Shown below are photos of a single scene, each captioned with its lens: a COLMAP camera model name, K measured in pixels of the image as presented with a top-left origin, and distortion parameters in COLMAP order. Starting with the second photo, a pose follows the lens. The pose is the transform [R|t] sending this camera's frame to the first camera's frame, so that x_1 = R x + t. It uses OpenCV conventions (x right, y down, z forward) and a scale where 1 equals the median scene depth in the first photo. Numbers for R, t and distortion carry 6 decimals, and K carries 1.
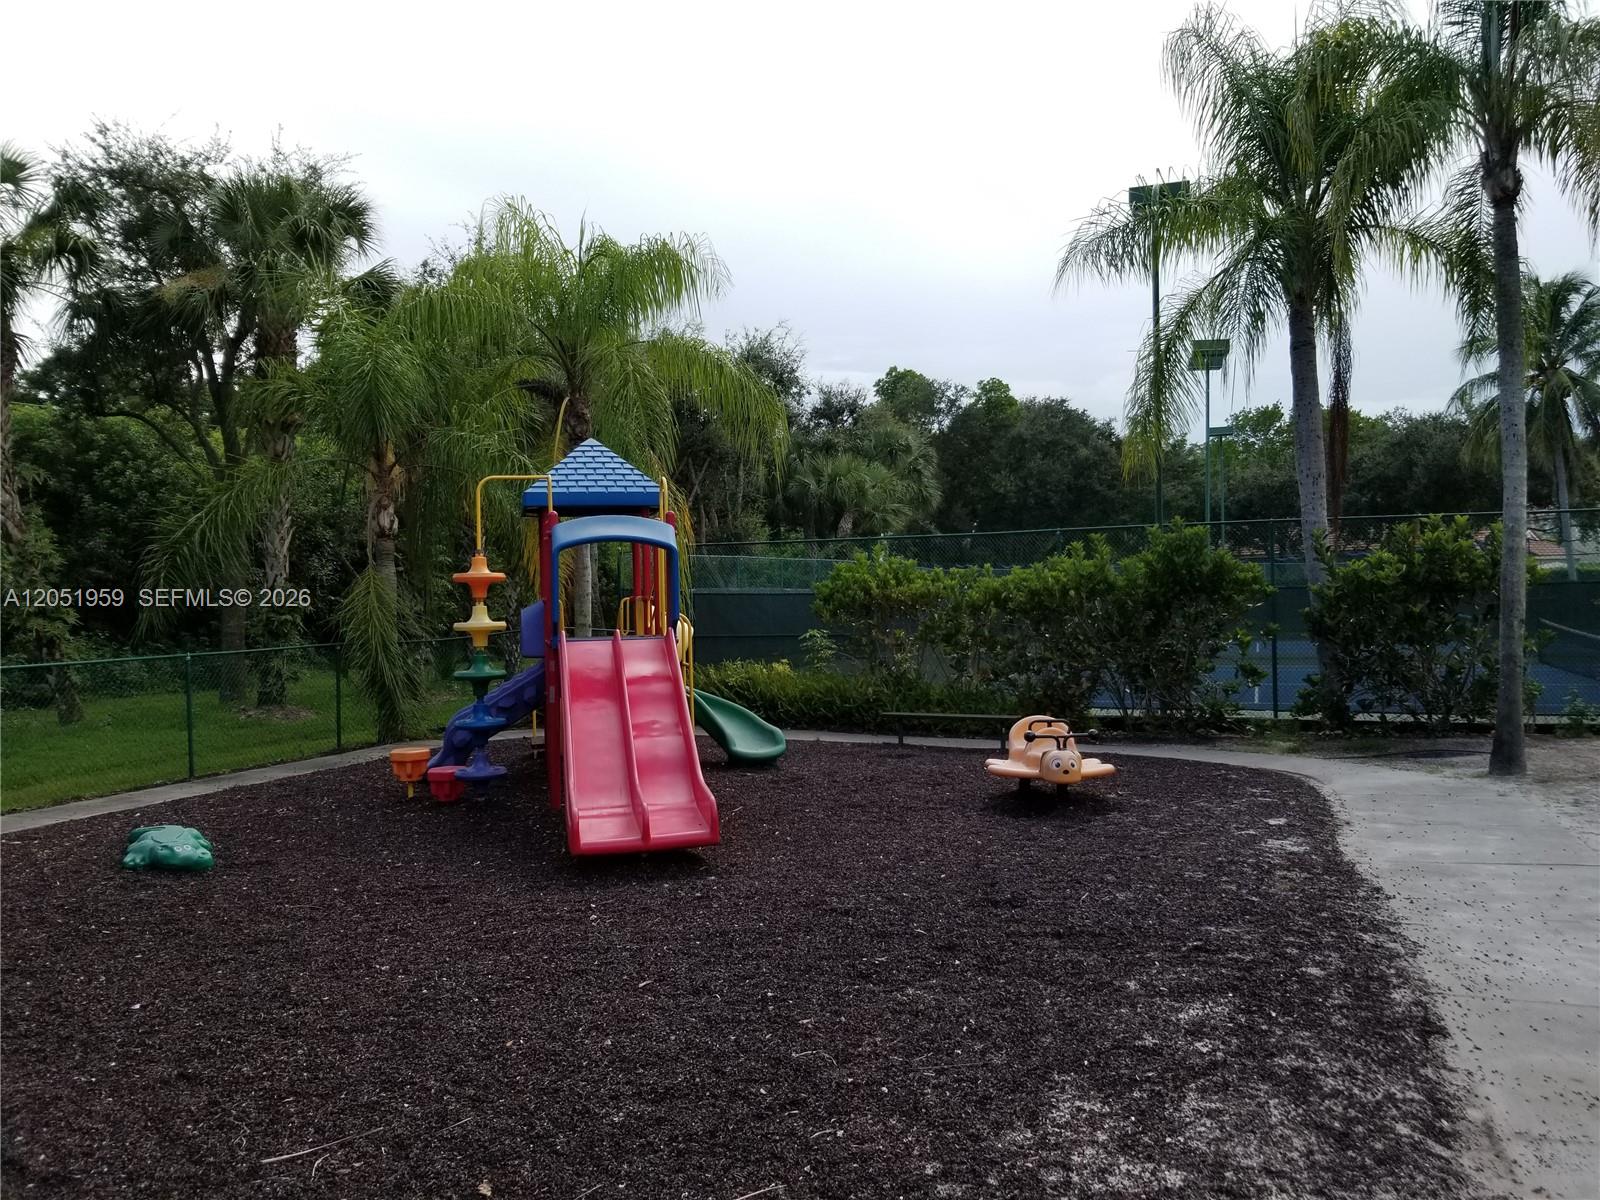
lens RADIAL K [[1298.8, 0, 796.3], [0, 1298.8, 566.7], [0, 0, 1]] dist [-0.050111, 0.069148]
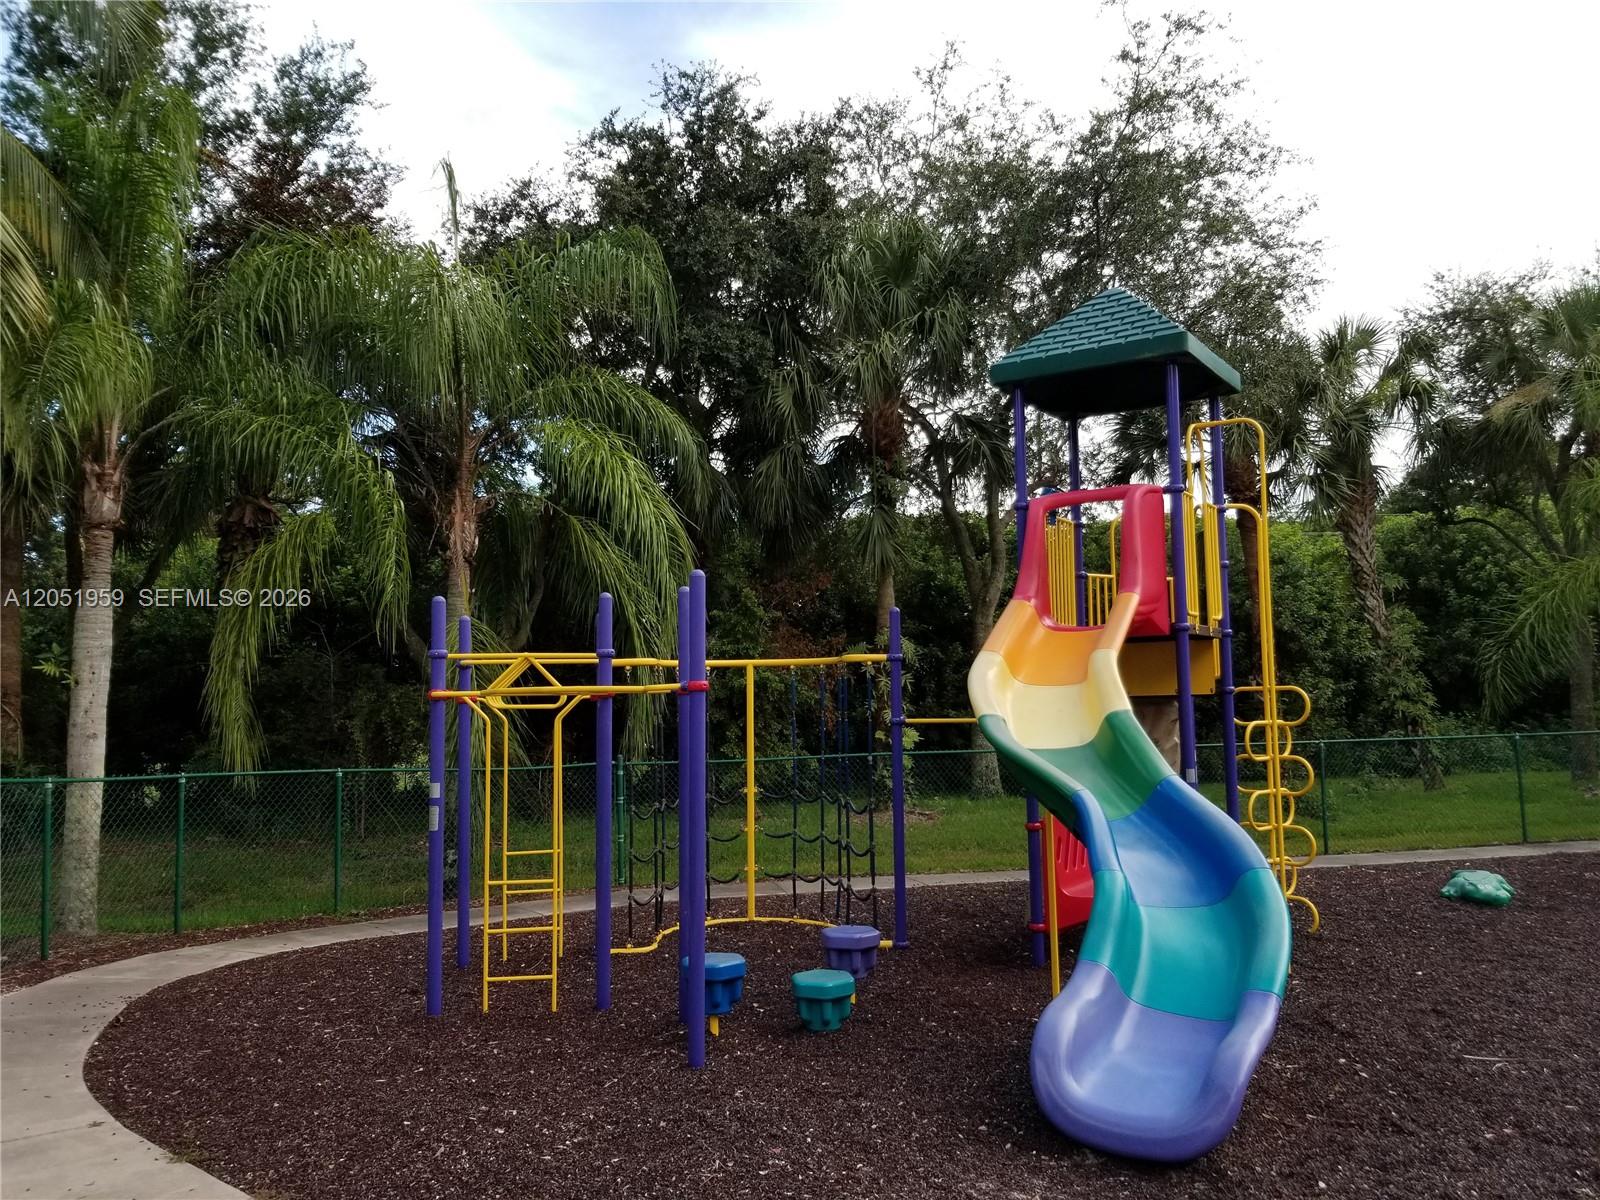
lens RADIAL K [[1298.8, 0, 796.3], [0, 1298.8, 566.7], [0, 0, 1]] dist [-0.050111, 0.069148]
pose [[0.541278, -0.074655, -0.837523, 0.117238], [0.024054, 0.997018, -0.073326, -0.009788], [0.840500, 0.019544, 0.541459, -0.128811]]
